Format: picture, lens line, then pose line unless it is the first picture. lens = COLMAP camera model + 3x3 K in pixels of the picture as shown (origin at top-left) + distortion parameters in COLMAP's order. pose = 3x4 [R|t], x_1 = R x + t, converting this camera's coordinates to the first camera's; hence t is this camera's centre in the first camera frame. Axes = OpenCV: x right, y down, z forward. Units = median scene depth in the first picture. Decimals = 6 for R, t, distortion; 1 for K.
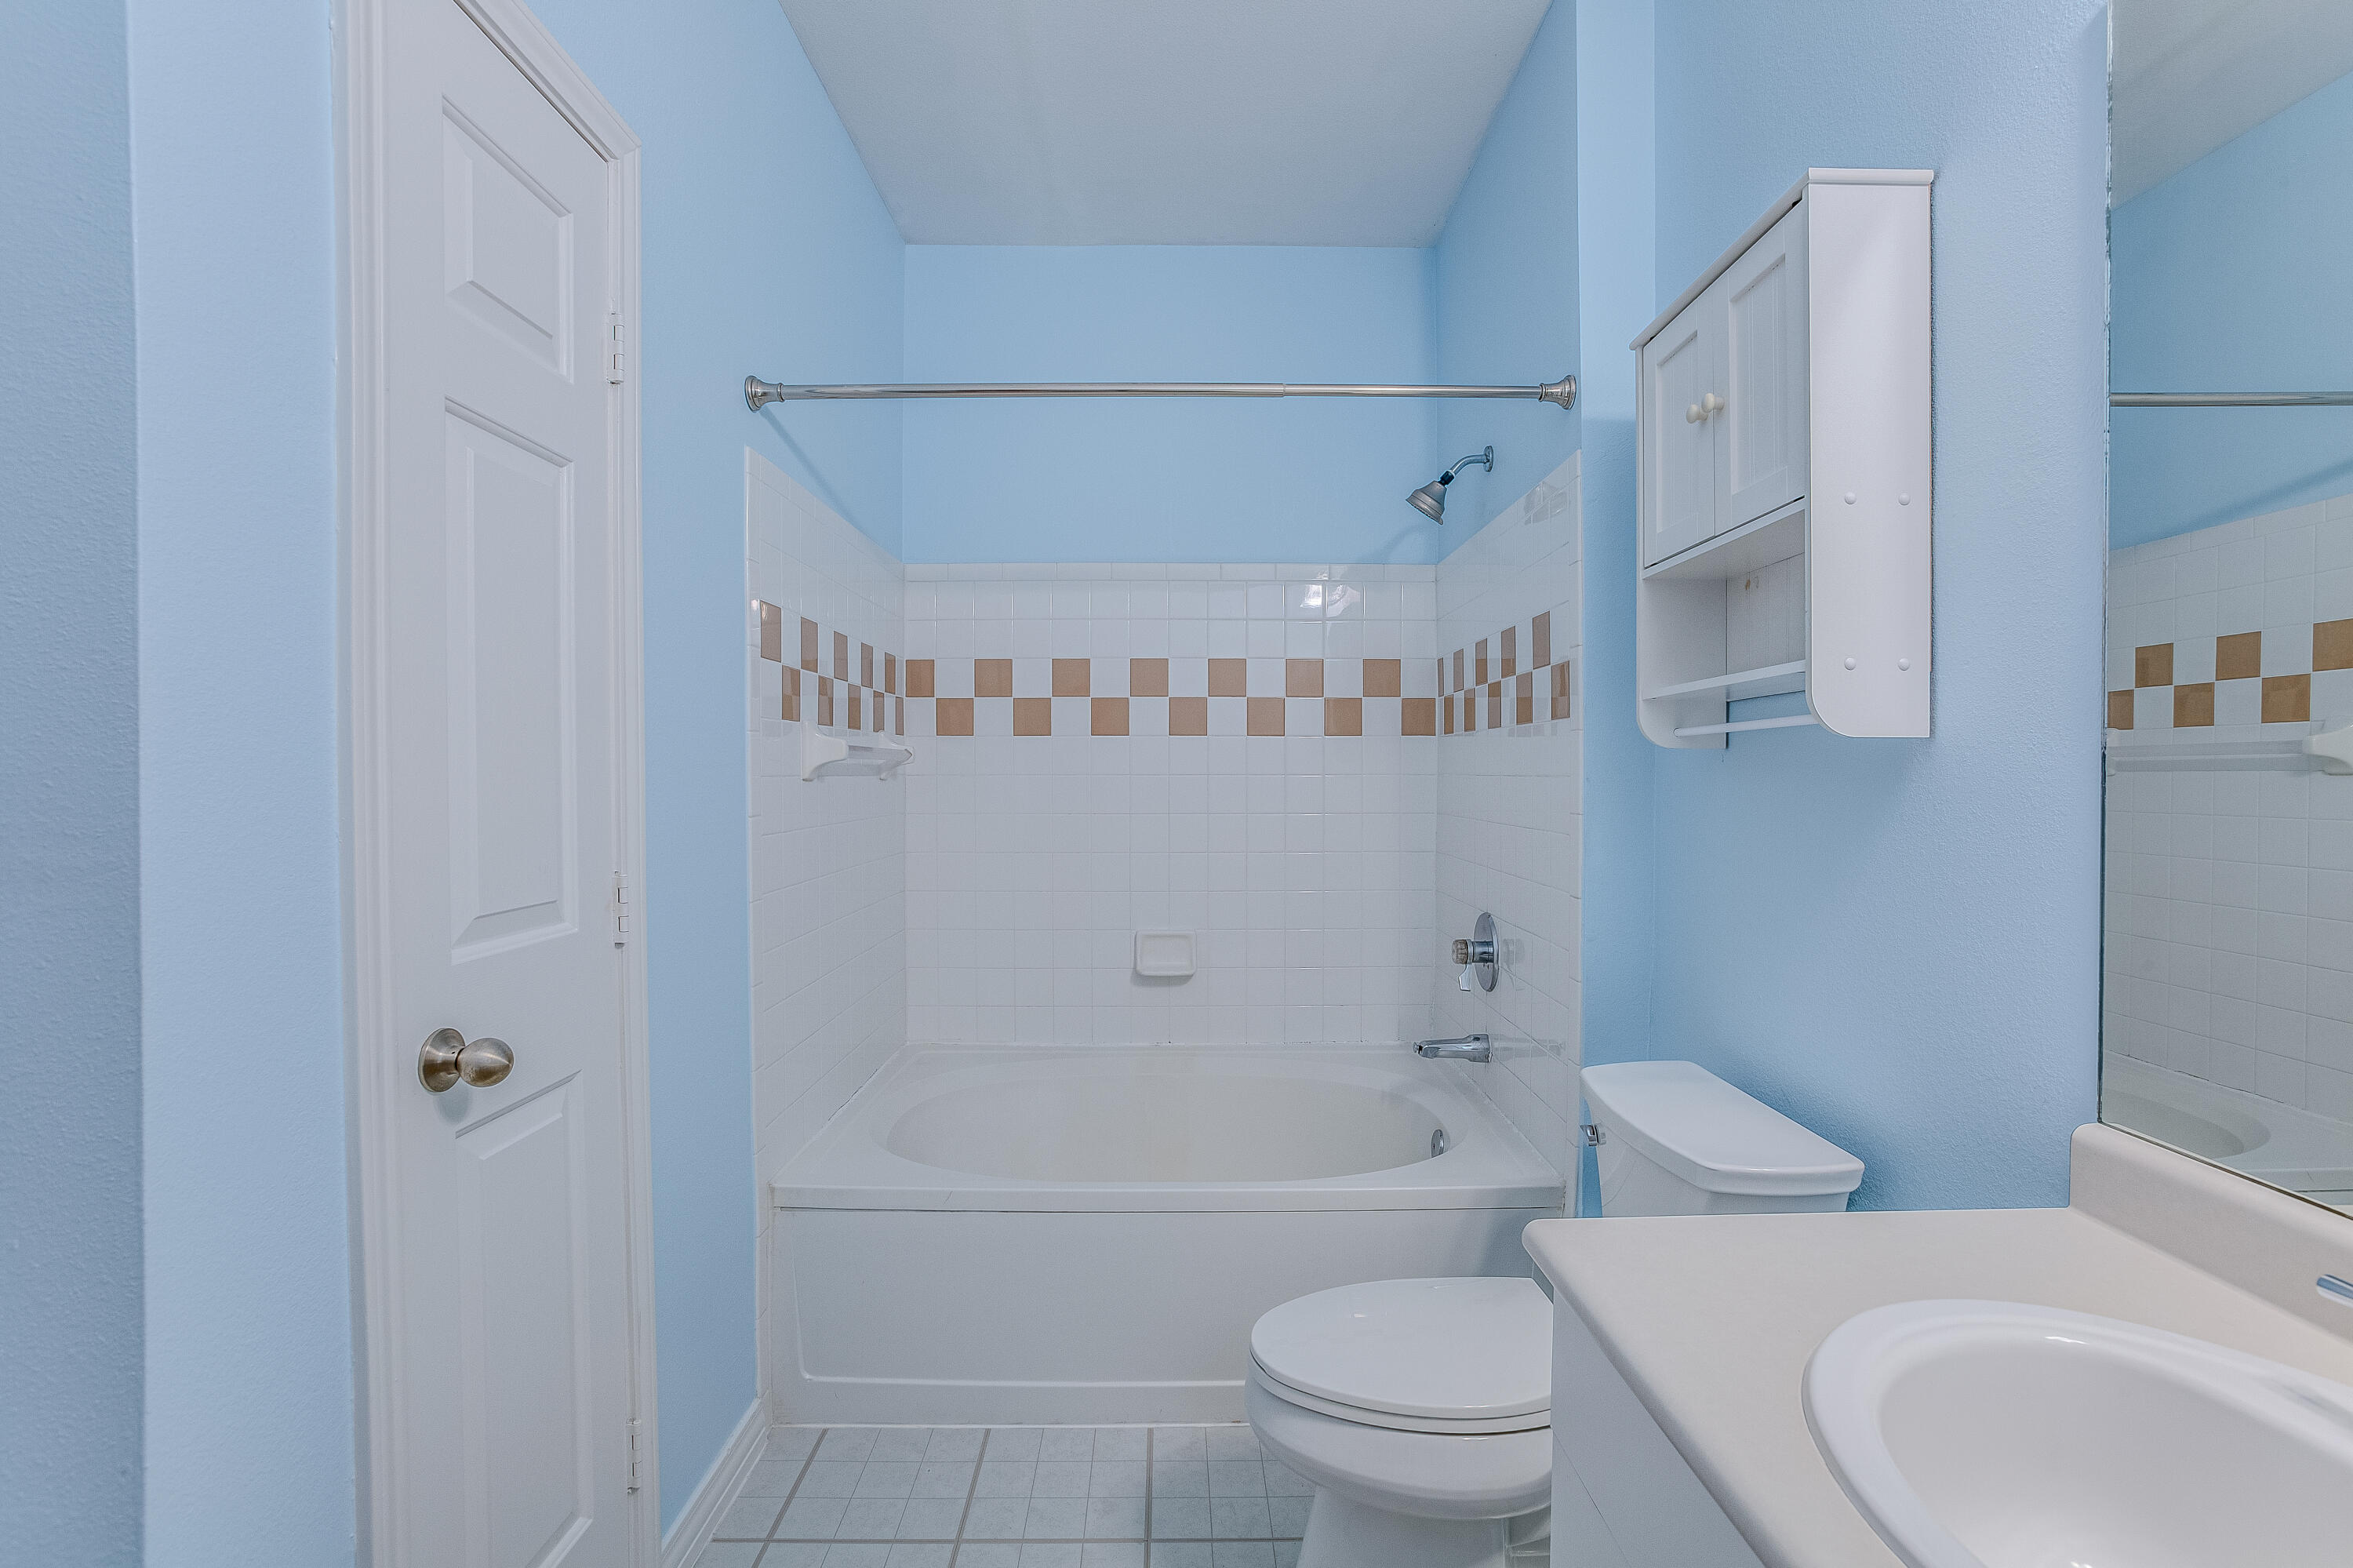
lens RADIAL K [[1051.3, 0, 1172.5], [0, 1051.3, 768.7], [0, 0, 1]] dist [-0.051079, 0.022924]
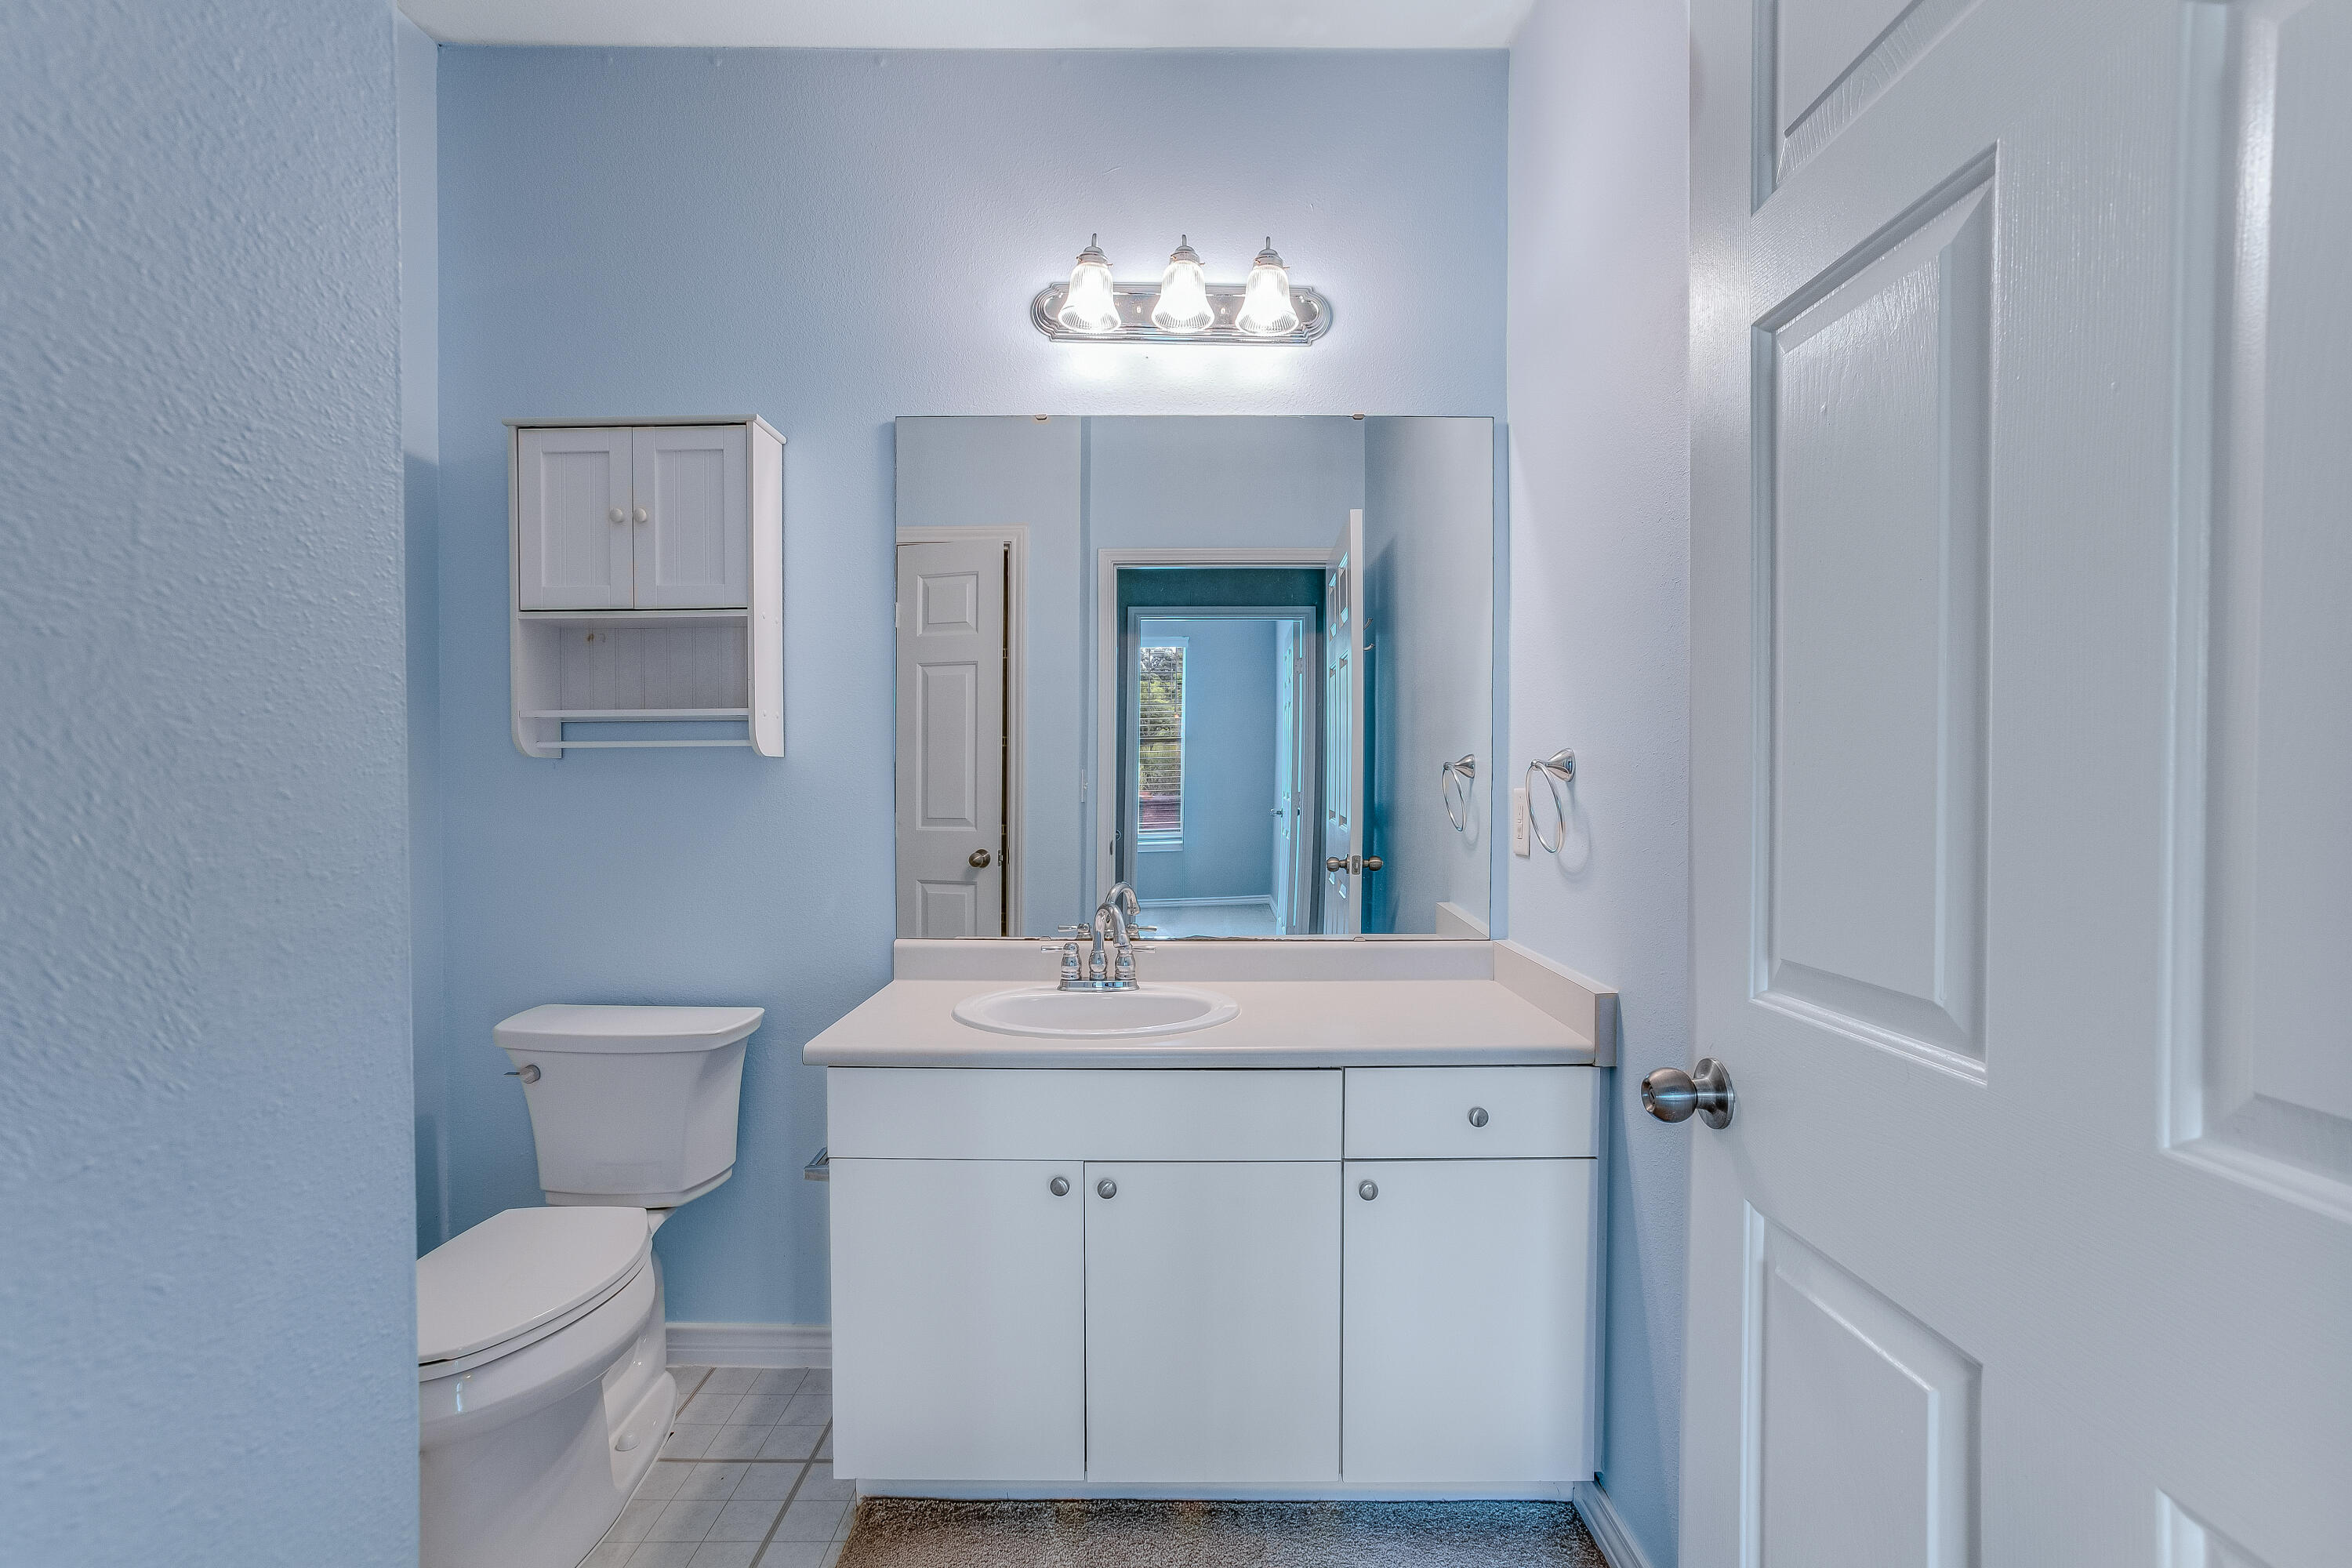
lens RADIAL K [[1103.2, 0, 1178.4], [0, 1103.2, 749.9], [0, 0, 1]] dist [-0.059807, 0.027763]
pose [[0.005256, 0.021760, 0.999749, -1.100236], [0.006555, 0.999741, -0.021795, 0.004176], [-0.999965, 0.006668, 0.005112, 0.309619]]
